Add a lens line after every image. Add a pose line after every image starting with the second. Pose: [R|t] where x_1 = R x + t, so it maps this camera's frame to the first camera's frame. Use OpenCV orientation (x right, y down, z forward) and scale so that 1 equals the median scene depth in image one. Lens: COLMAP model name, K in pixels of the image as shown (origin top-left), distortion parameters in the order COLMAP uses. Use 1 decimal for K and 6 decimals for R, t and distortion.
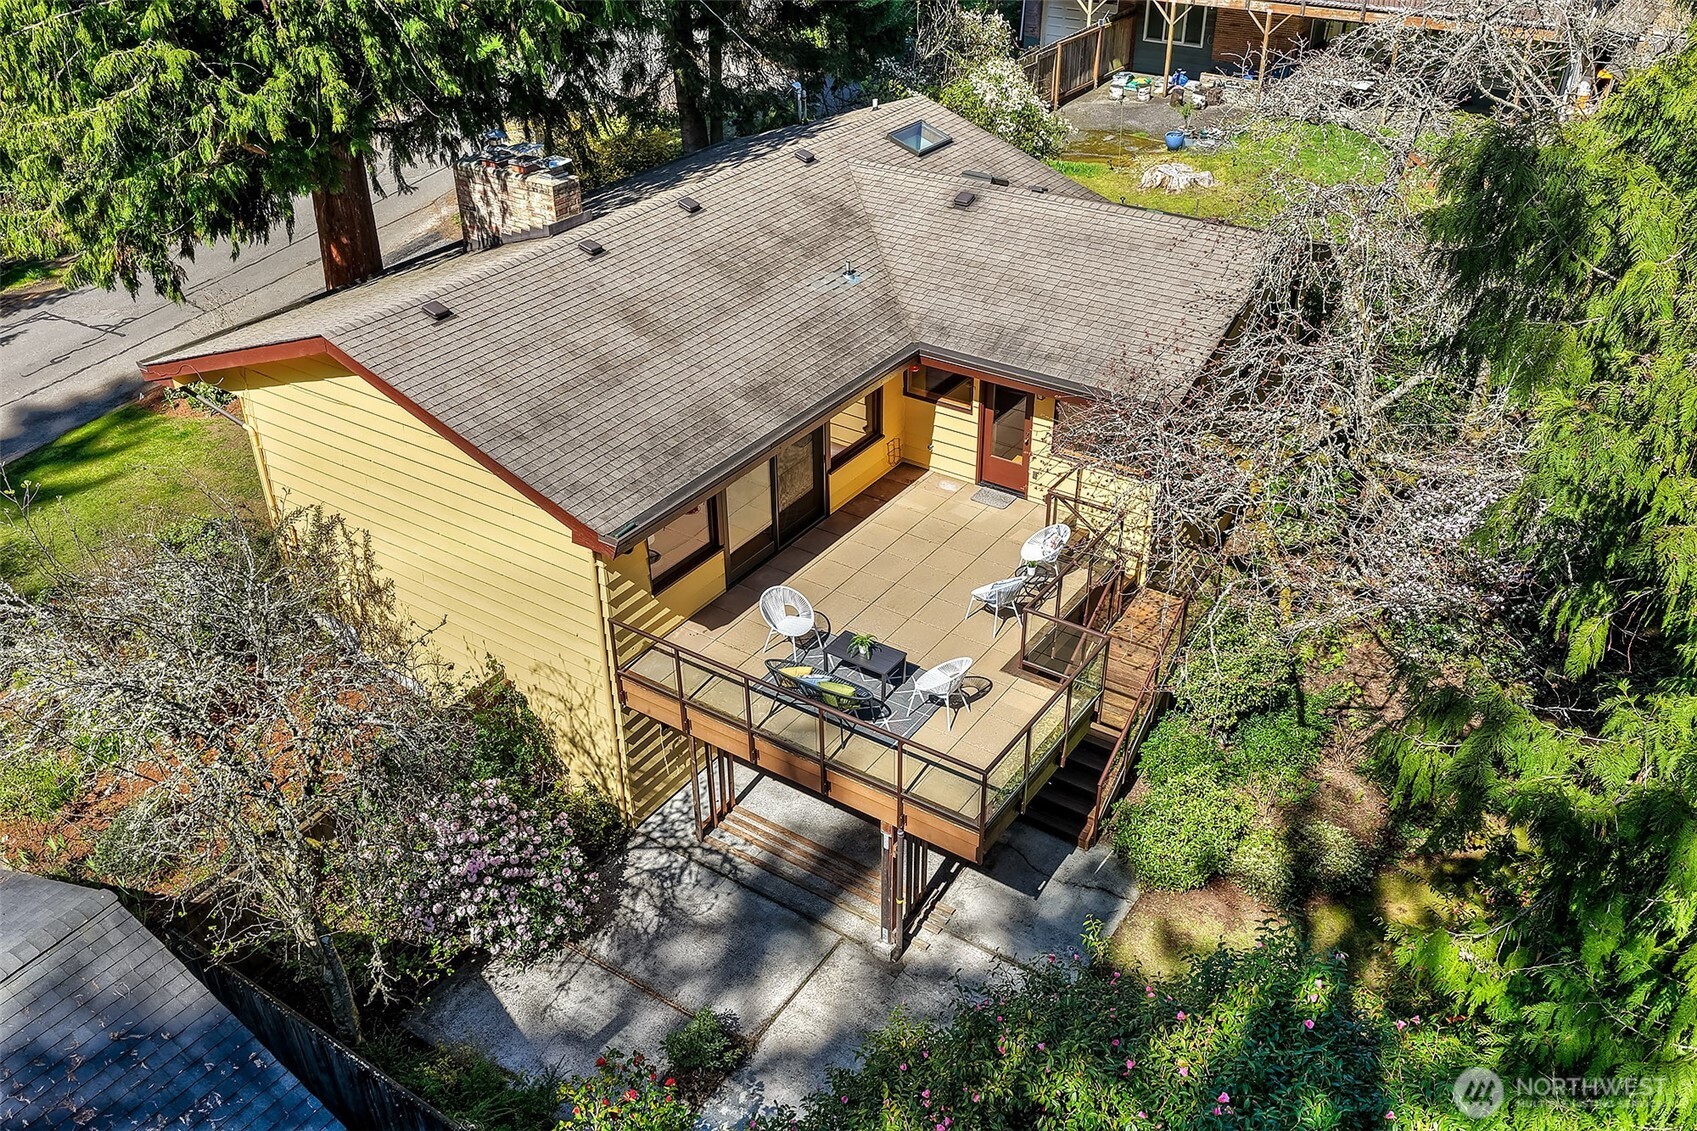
lens RADIAL K [[1406.8, 0, 848.5], [0, 1406.8, 565.5], [0, 0, 1]] dist [0.002986, 0.008122]
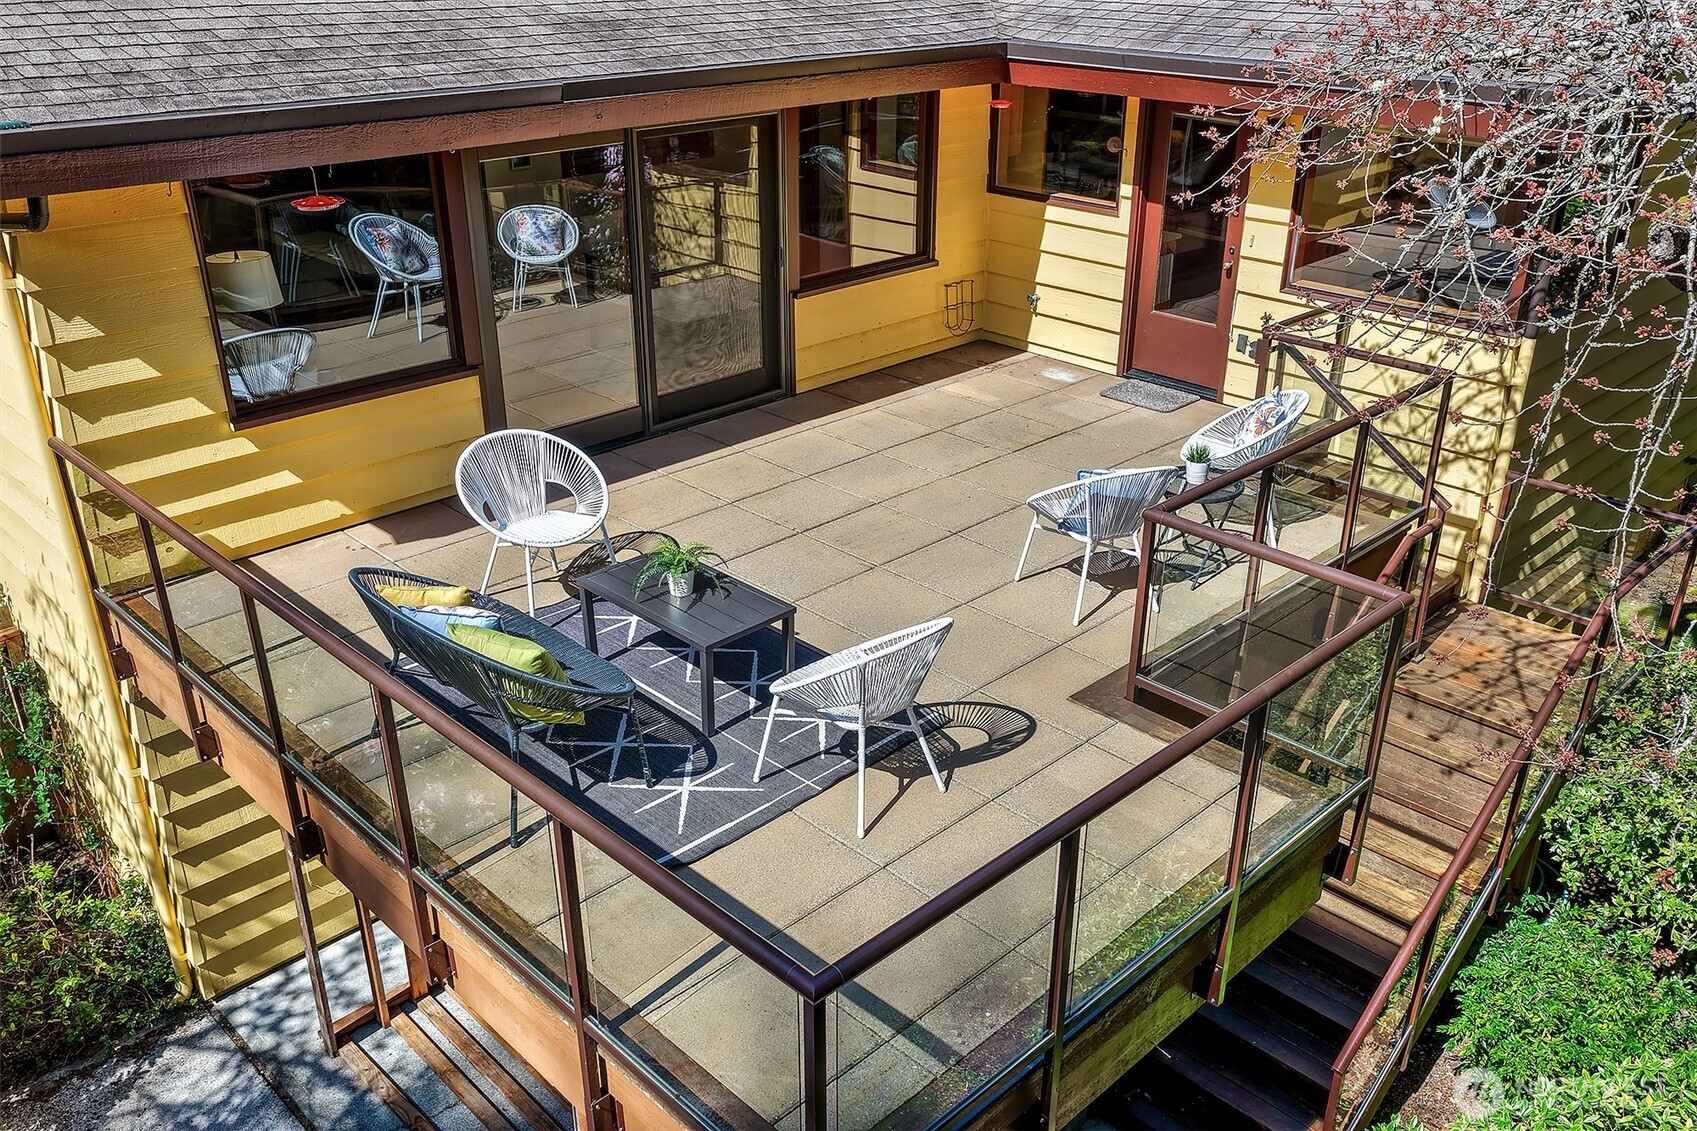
lens RADIAL K [[1406.8, 0, 848.5], [0, 1406.8, 565.5], [0, 0, 1]] dist [0.002986, 0.008122]
pose [[0.980133, 0.093128, -0.175117, 0.100867], [-0.113124, 0.987706, -0.107892, 0.077499], [0.162917, 0.125558, 0.978618, 0.576628]]
